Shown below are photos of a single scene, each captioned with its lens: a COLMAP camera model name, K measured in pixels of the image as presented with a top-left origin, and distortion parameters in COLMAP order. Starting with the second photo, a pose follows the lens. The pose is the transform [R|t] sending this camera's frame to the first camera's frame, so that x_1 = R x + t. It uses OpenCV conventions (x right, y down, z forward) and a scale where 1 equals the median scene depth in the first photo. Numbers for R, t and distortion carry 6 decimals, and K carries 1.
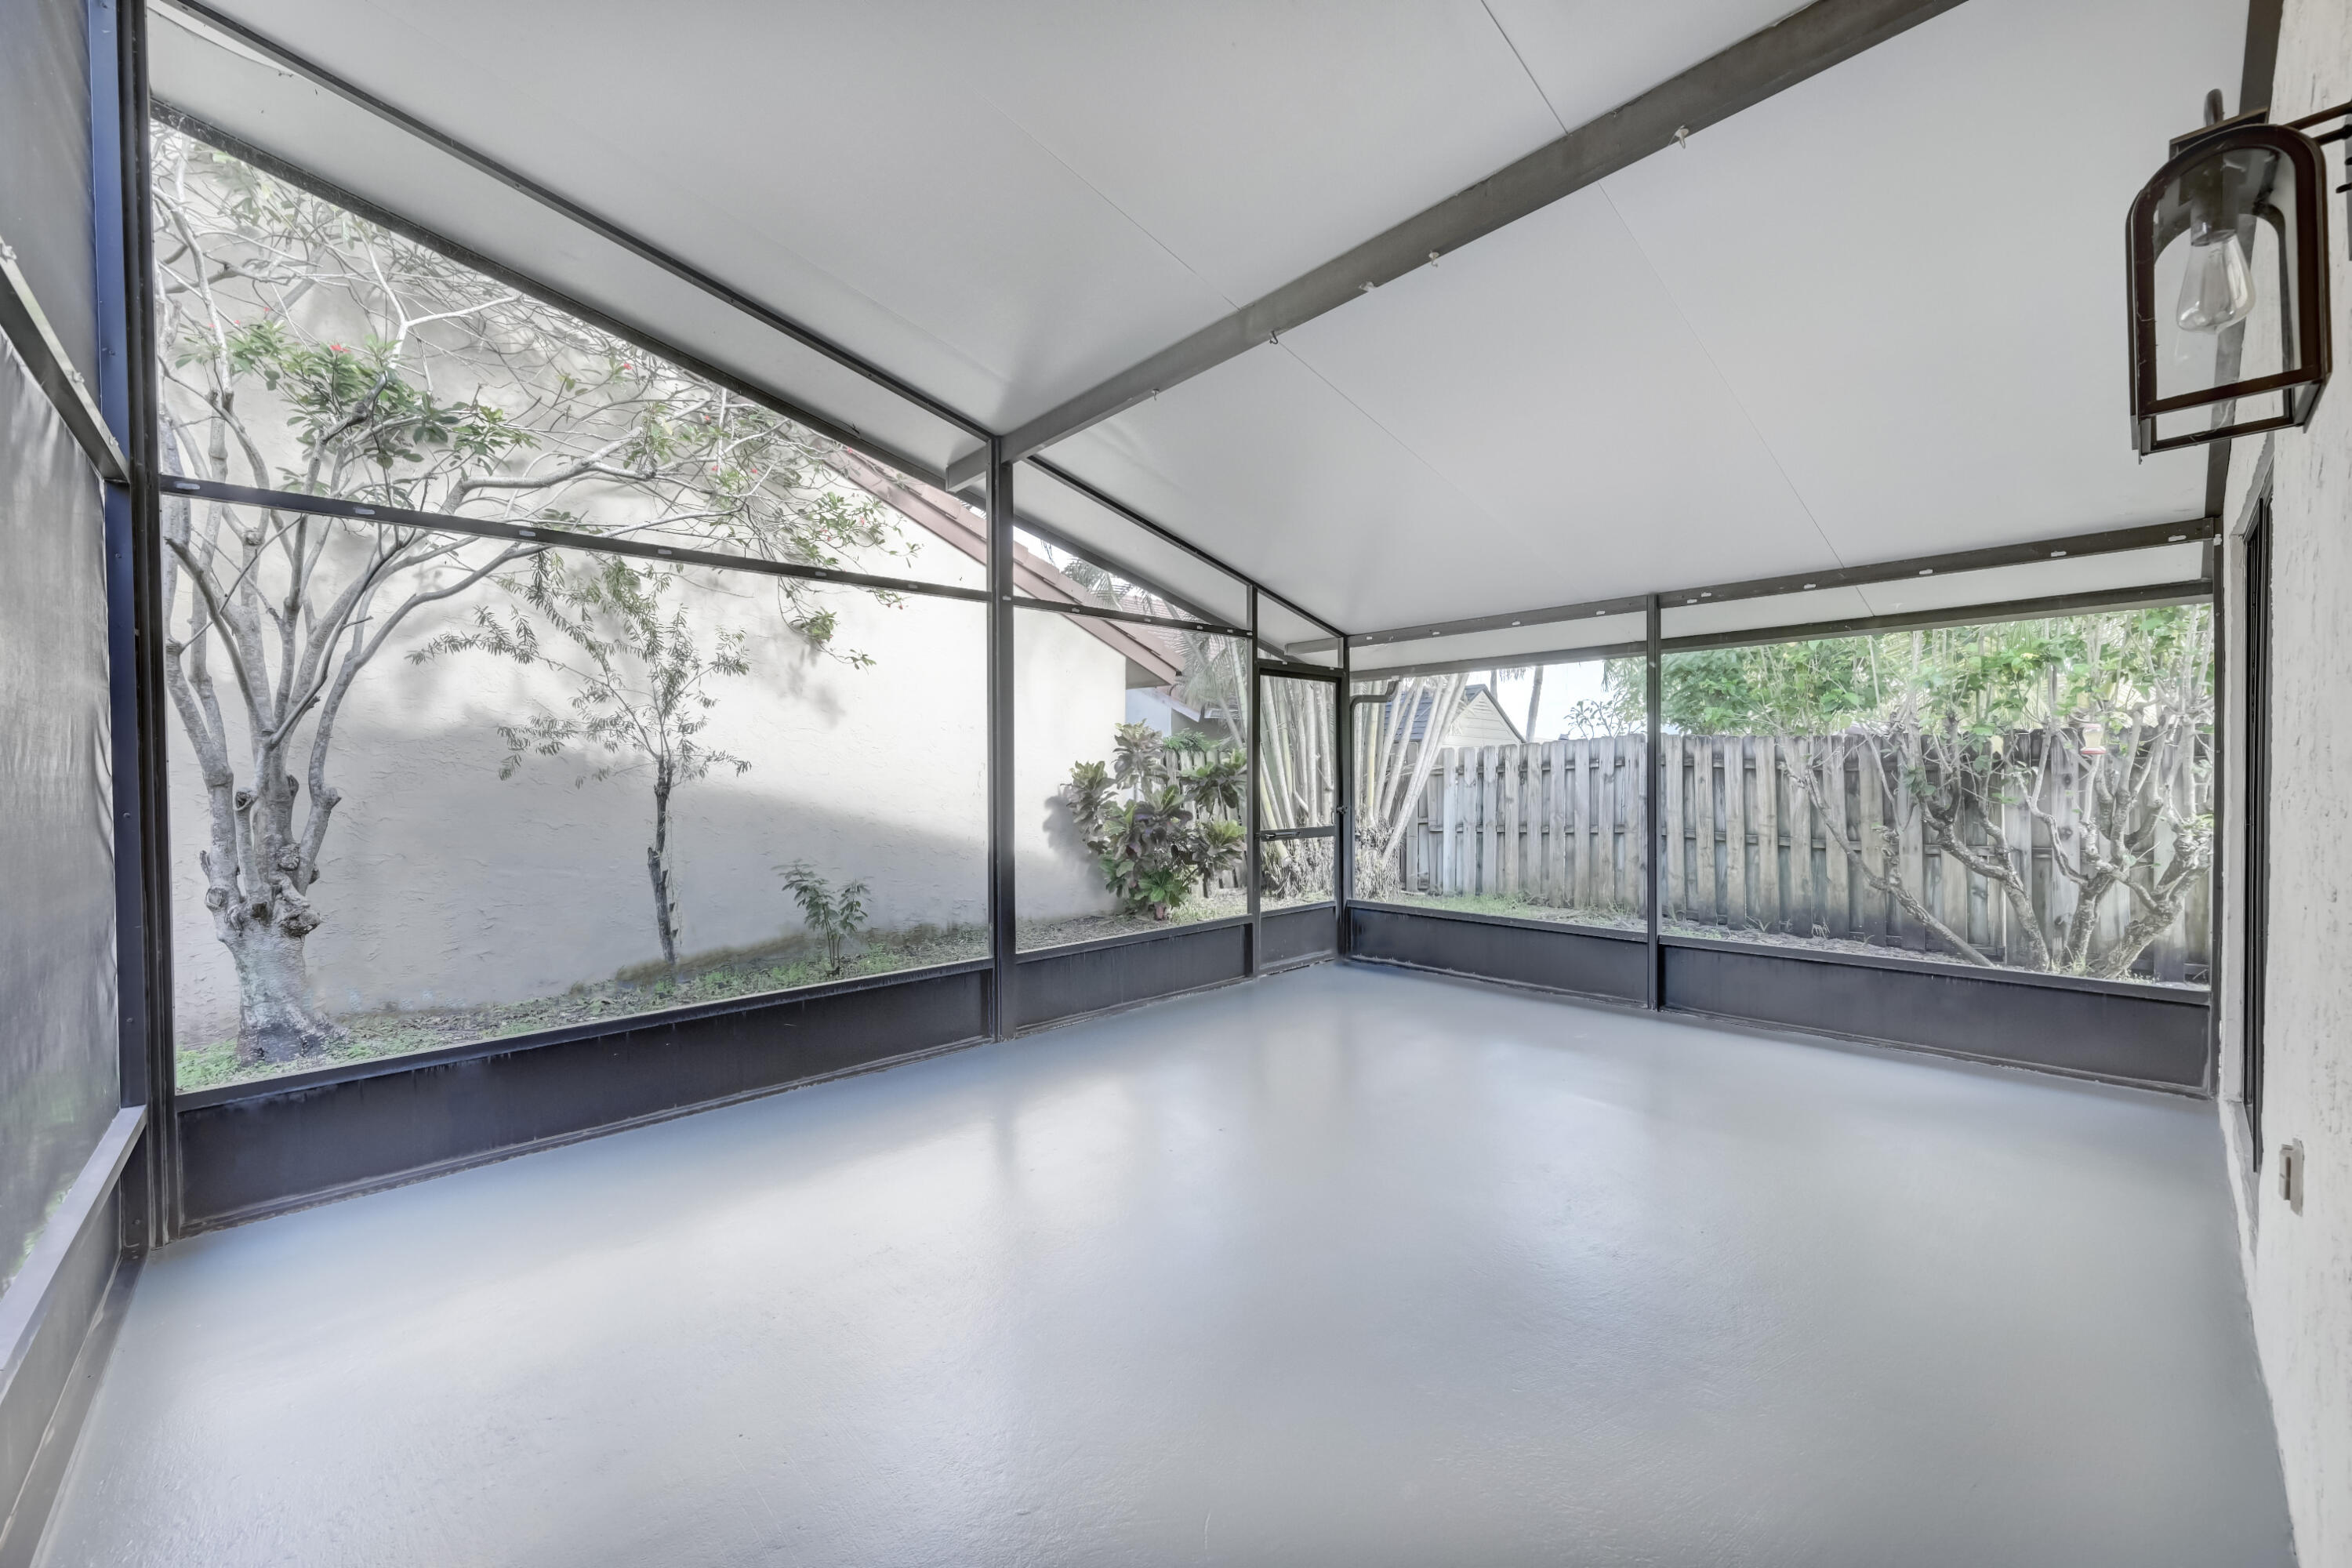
lens RADIAL K [[922.9, 0, 1176.0], [0, 922.9, 784.0], [0, 0, 1]] dist [0.000030, -0.000001]
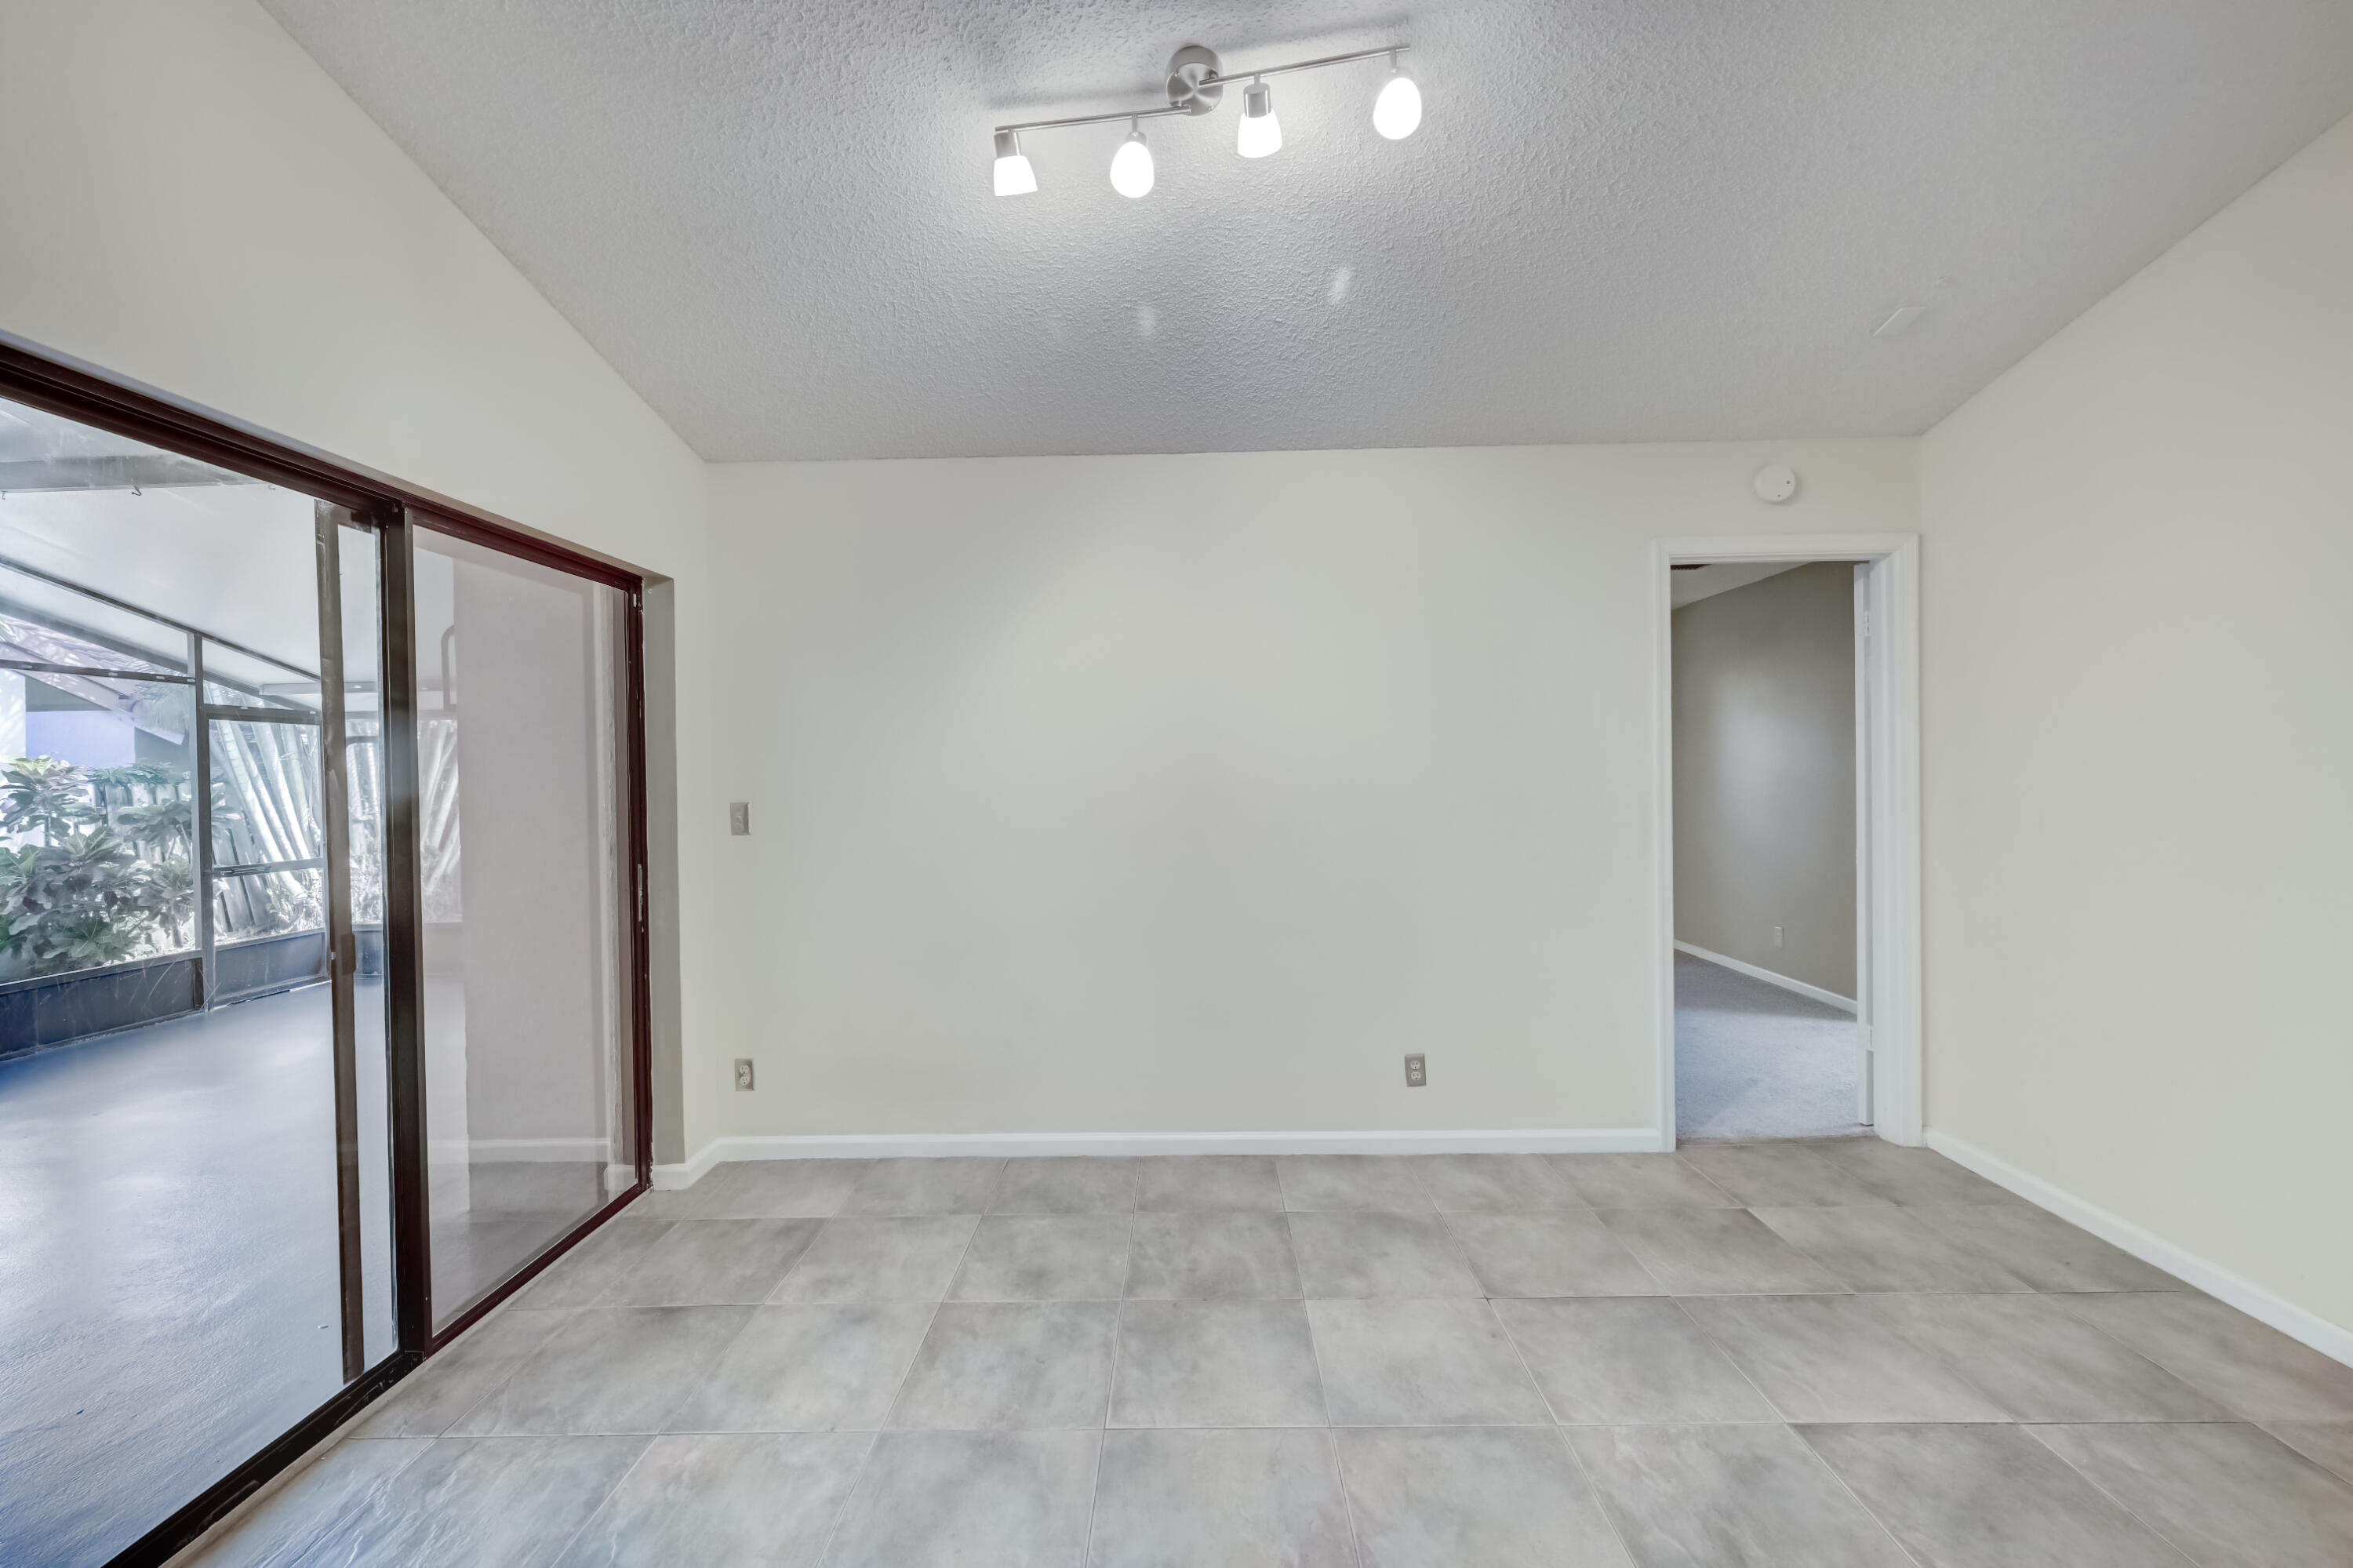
lens RADIAL K [[938.3, 0, 1174.2], [0, 938.3, 792.9], [0, 0, 1]] dist [0.000705, 0.000074]
pose [[0.696010, -0.029184, 0.717439, 0.067827], [0.028673, 0.999506, 0.012841, -0.012913], [-0.717459, 0.011634, 0.696503, -0.401115]]
